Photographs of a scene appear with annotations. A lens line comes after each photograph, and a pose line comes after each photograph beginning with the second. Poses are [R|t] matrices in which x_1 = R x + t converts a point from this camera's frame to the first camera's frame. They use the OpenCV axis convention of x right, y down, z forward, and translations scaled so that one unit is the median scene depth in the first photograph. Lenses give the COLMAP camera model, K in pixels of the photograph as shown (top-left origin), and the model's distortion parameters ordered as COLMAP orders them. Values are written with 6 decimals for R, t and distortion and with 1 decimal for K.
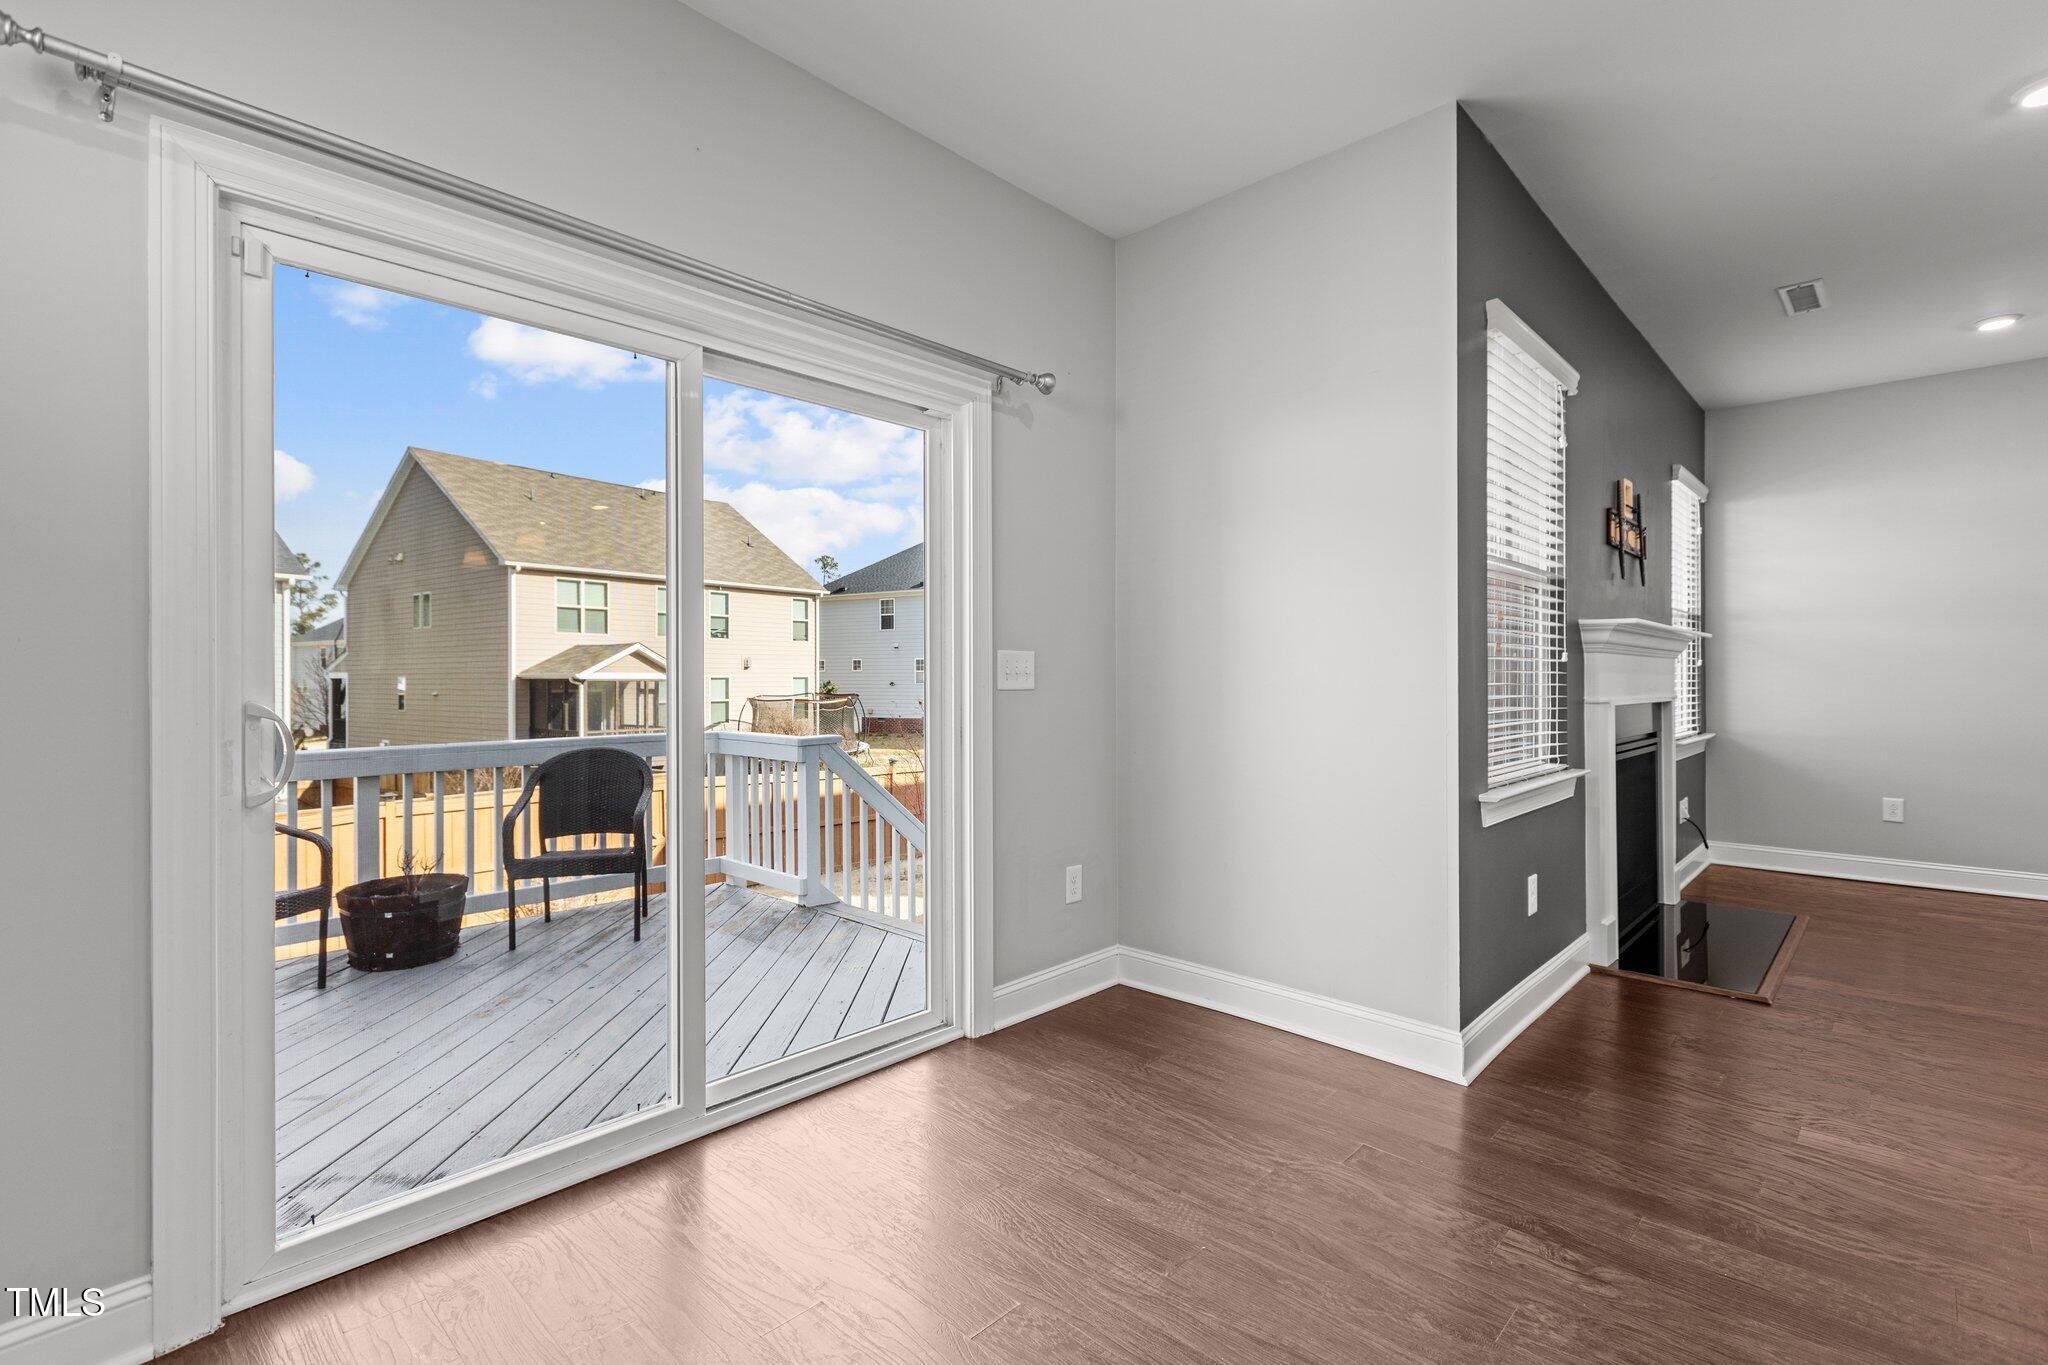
lens RADIAL K [[920.7, 0, 1020.5], [0, 920.7, 679.5], [0, 0, 1]] dist [0.005664, 0.000417]
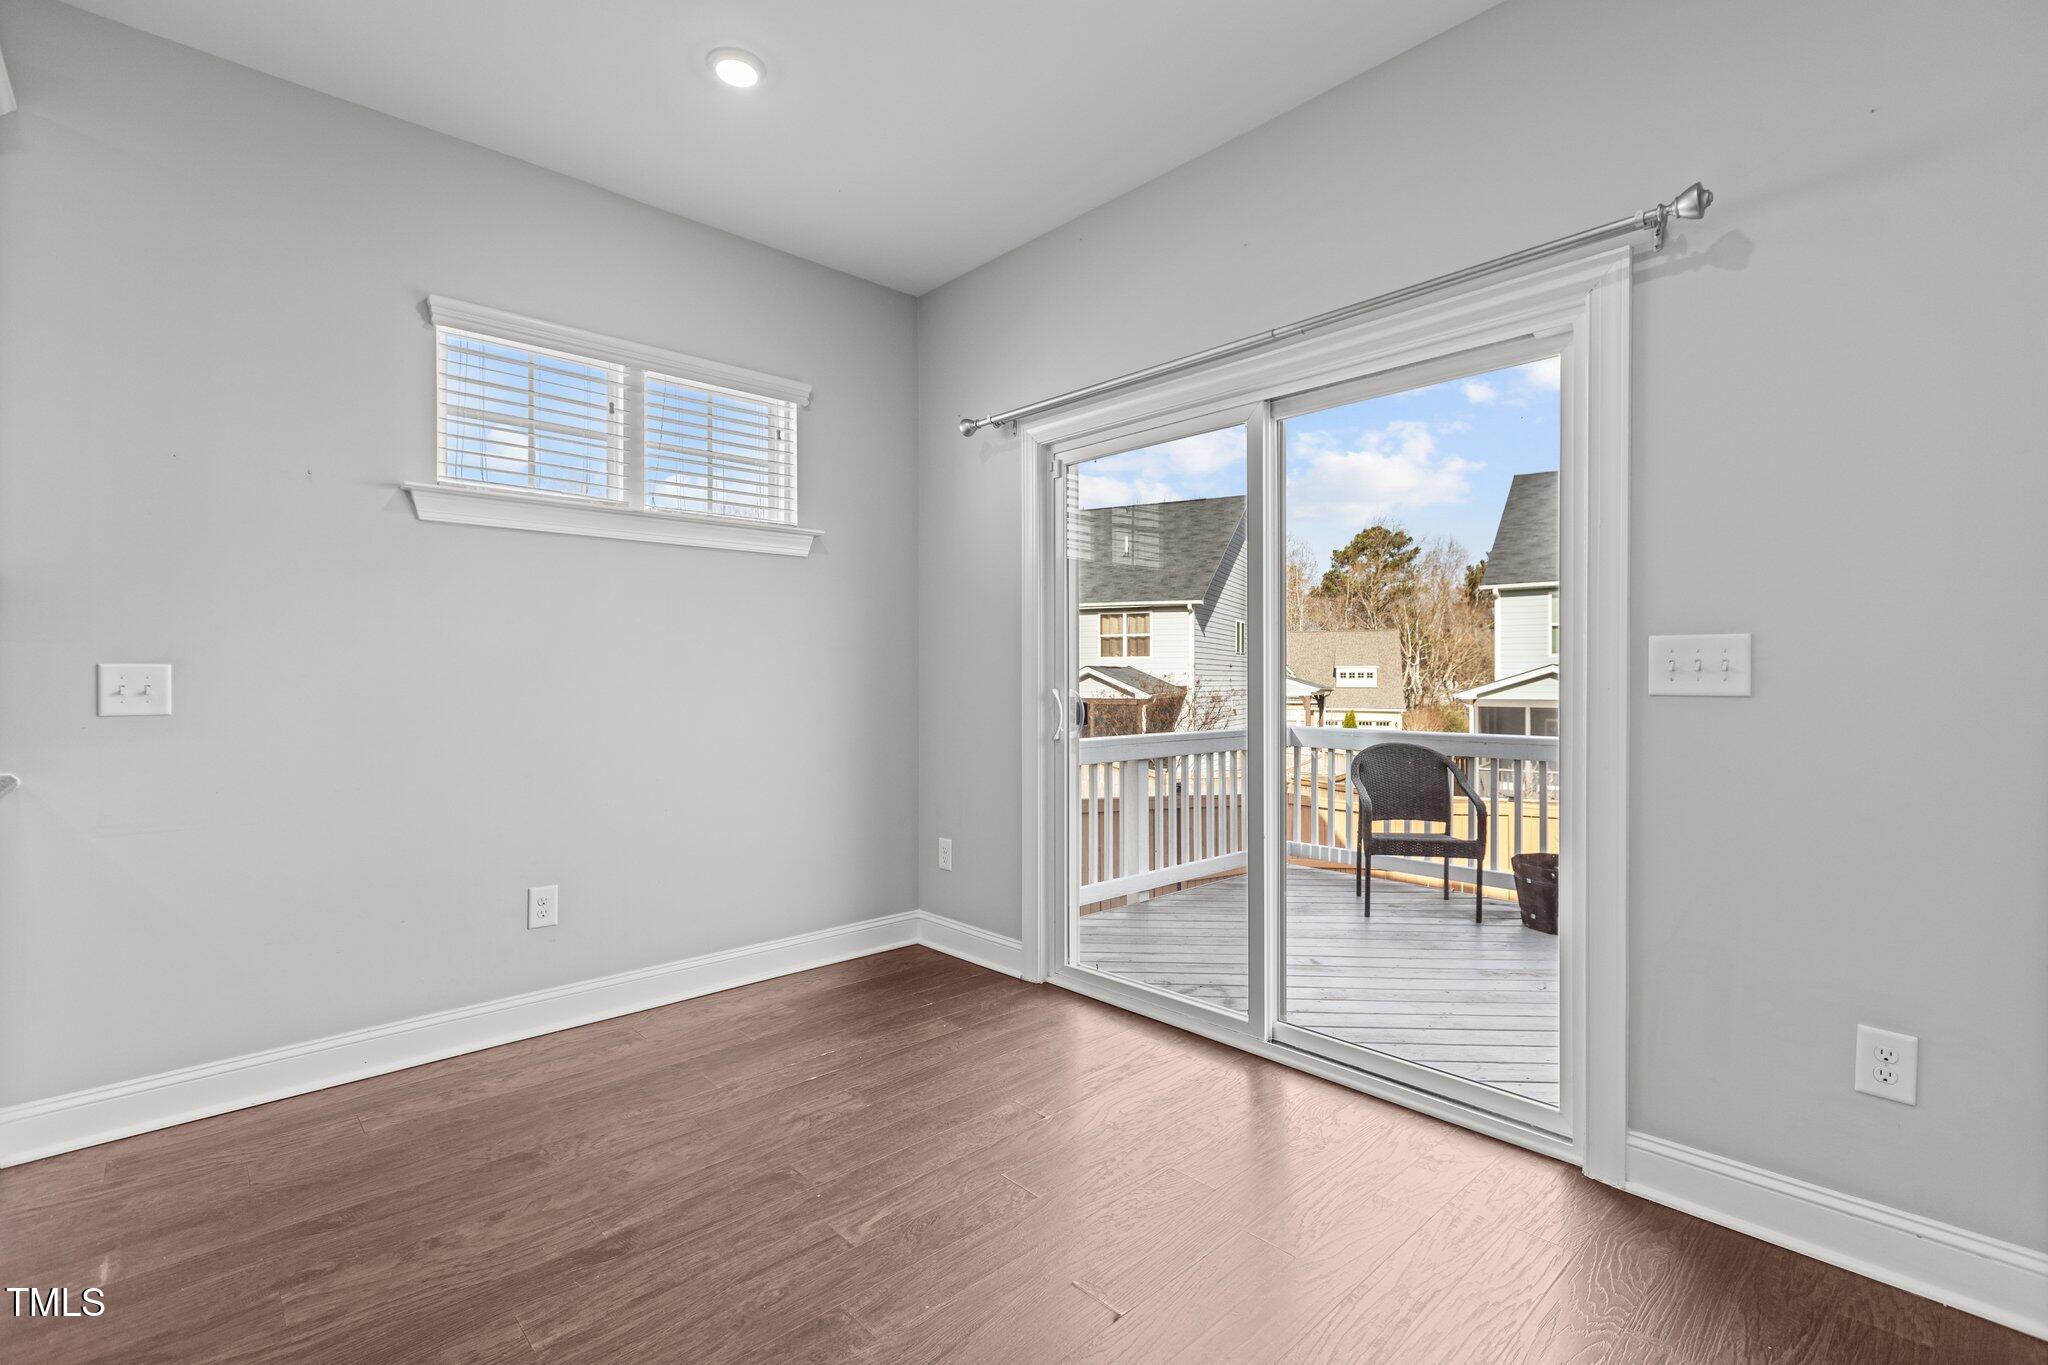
lens RADIAL K [[920.7, 0, 1021.4], [0, 920.7, 689.0], [0, 0, 1]] dist [0.005664, 0.000417]
pose [[-0.071728, 0.008972, -0.997384, 0.690623], [0.011186, 0.999904, 0.008190, -0.004767], [0.997362, -0.010569, -0.071821, 0.599707]]
